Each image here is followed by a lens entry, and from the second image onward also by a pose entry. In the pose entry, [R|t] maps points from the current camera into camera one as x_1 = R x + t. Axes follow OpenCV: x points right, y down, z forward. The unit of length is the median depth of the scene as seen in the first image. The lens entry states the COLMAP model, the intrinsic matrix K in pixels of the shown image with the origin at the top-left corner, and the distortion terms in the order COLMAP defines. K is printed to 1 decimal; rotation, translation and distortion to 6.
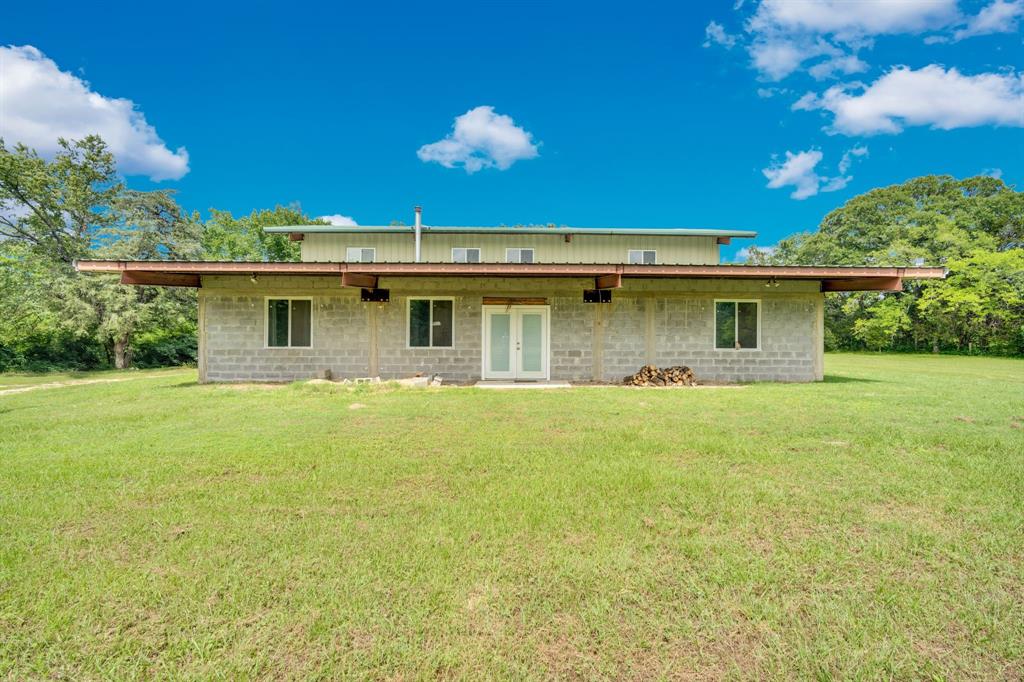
lens RADIAL K [[450.5, 0, 512.0], [0, 450.5, 341.0], [0, 0, 1]] dist [-0.003532, -0.000050]
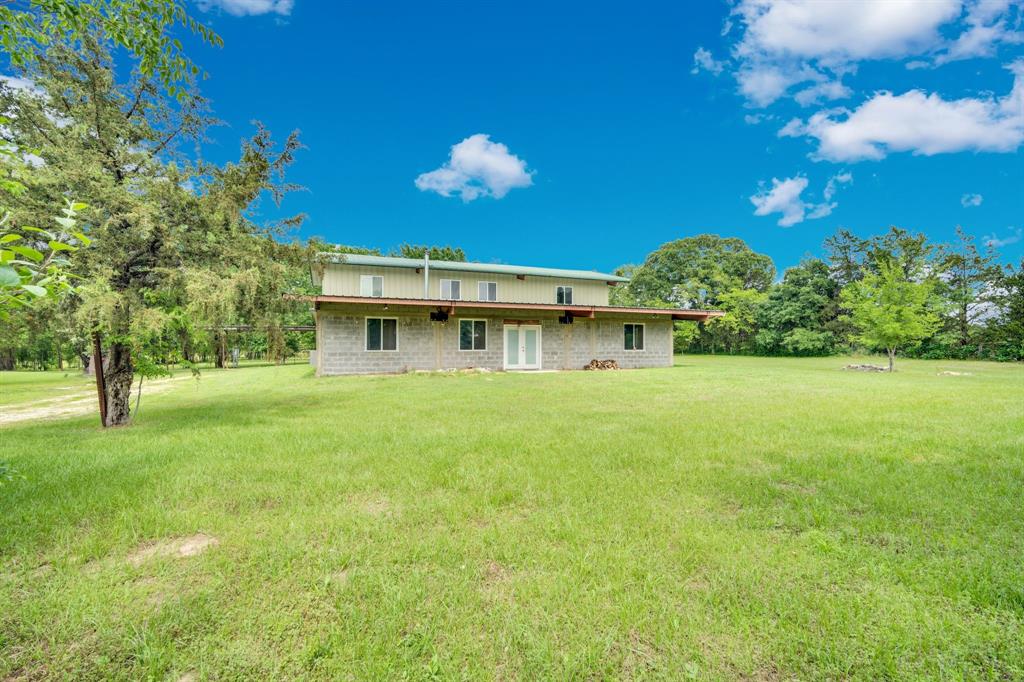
lens RADIAL K [[457.5, 0, 510.5], [0, 457.5, 340.5], [0, 0, 1]] dist [-0.002912, -0.000155]
pose [[0.939455, 0.001409, 0.342669, -0.615663], [0.003706, 0.999891, -0.014272, 0.003757], [-0.342652, 0.014678, 0.939348, -0.579828]]
